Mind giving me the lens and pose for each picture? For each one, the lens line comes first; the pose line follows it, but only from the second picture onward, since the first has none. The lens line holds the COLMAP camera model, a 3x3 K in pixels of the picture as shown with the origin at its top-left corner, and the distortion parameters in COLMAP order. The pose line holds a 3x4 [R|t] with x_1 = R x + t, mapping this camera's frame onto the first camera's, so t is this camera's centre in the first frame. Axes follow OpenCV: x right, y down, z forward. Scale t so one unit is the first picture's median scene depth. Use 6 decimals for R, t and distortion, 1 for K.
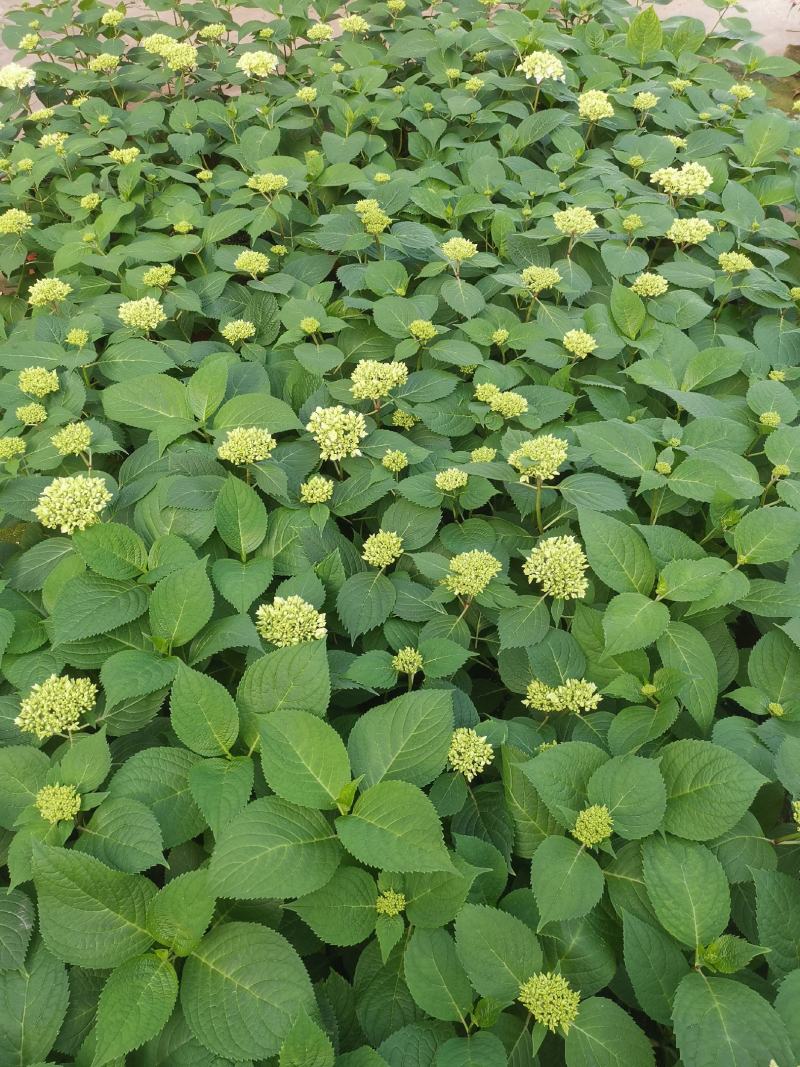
lens RADIAL K [[851.2, 0, 400.0], [0, 851.2, 533.5], [0, 0, 1]] dist [0.032365, 0.002175]
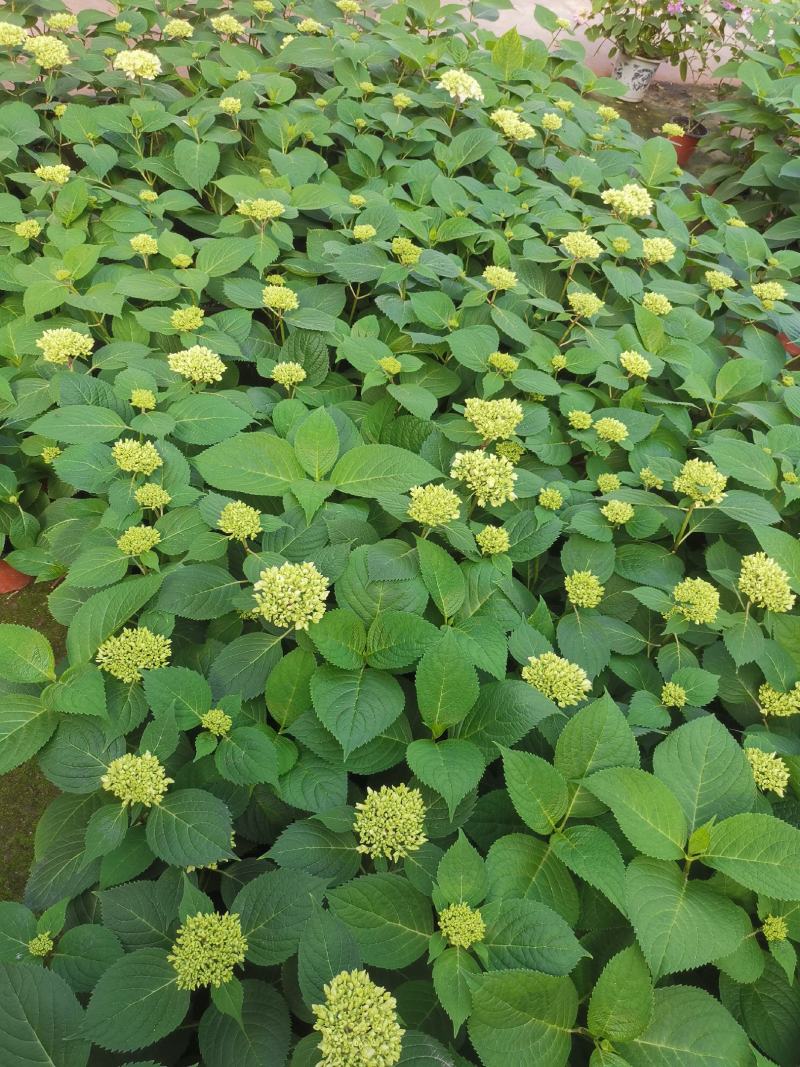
lens RADIAL K [[851.2, 0, 400.0], [0, 851.2, 533.5], [0, 0, 1]] dist [0.032365, 0.002175]
pose [[0.933364, -0.138188, 0.331262, -0.411681], [0.131594, 0.990398, 0.042372, -0.089377], [-0.333937, 0.004044, 0.942587, 0.084322]]
